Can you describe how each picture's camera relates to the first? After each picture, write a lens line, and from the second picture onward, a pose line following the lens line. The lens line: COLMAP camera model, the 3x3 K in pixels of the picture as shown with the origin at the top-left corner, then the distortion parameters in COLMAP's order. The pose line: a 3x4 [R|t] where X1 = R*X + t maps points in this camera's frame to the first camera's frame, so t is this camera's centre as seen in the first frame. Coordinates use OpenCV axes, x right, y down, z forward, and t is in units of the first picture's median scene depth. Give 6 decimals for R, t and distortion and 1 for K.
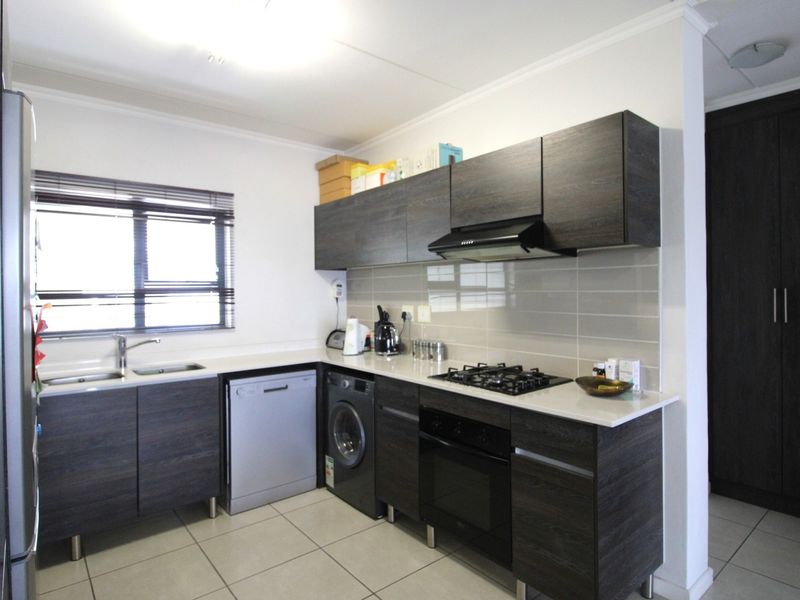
lens RADIAL K [[457.3, 0, 414.9], [0, 457.3, 292.3], [0, 0, 1]] dist [-0.003704, -0.005899]
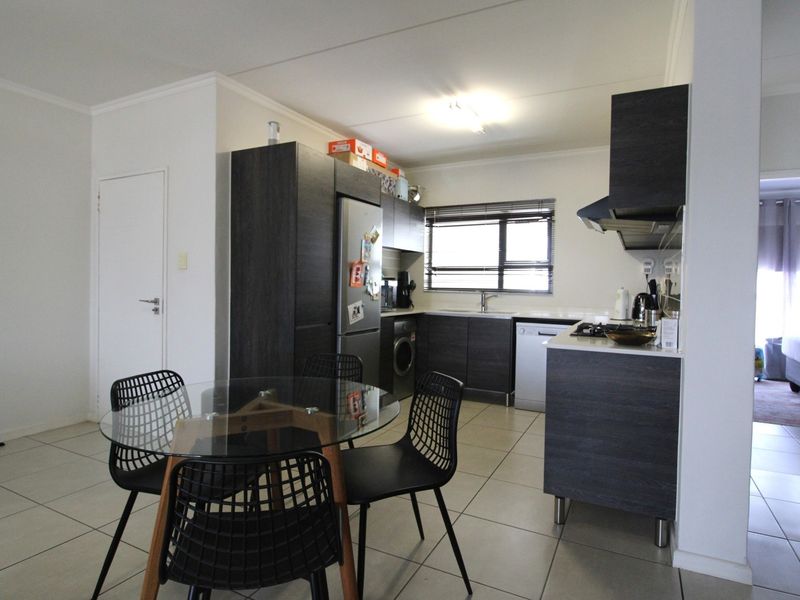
lens RADIAL K [[457.3, 0, 408.4], [0, 457.3, 291.4], [0, 0, 1]] dist [-0.003704, -0.005899]
pose [[0.383043, 0.033435, -0.923125, 0.810819], [-0.025617, 0.999345, 0.025566, 0.050898], [0.923375, 0.013855, 0.383649, 0.048501]]
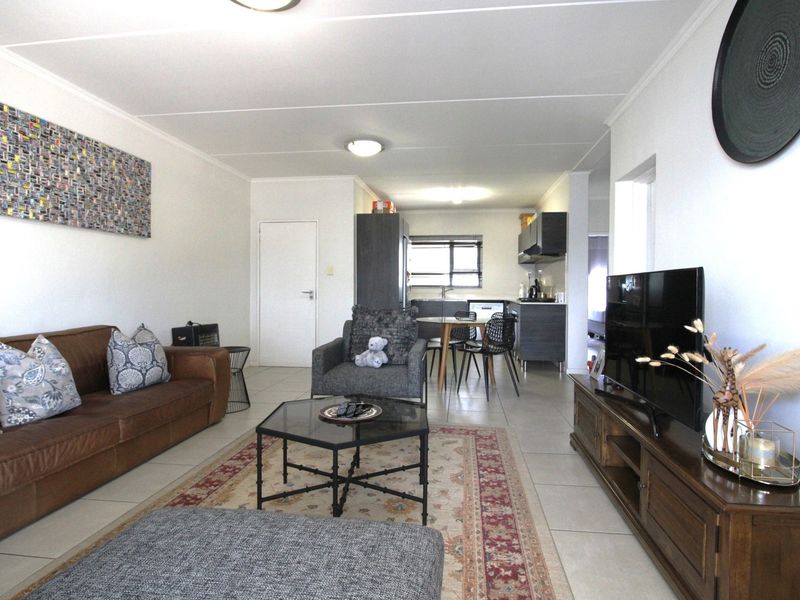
lens RADIAL K [[457.3, 0, 399.7], [0, 457.3, 294.4], [0, 0, 1]] dist [-0.003704, -0.005899]
pose [[0.657117, 0.023764, -0.753414, 1.355050], [-0.015467, 0.999718, 0.018042, 0.085534], [0.753630, -0.000202, 0.657299, -1.136095]]
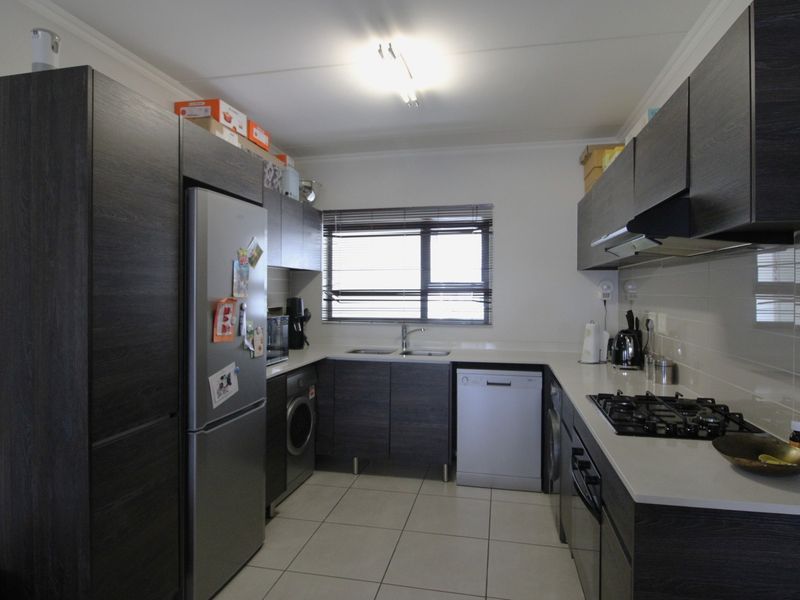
lens RADIAL K [[457.3, 0, 412.0], [0, 457.3, 292.1], [0, 0, 1]] dist [-0.003704, -0.005899]
pose [[0.619741, 0.013871, -0.784684, 0.391831], [-0.011867, 0.999895, 0.008303, -0.009369], [0.784716, 0.004166, 0.619841, 0.169467]]
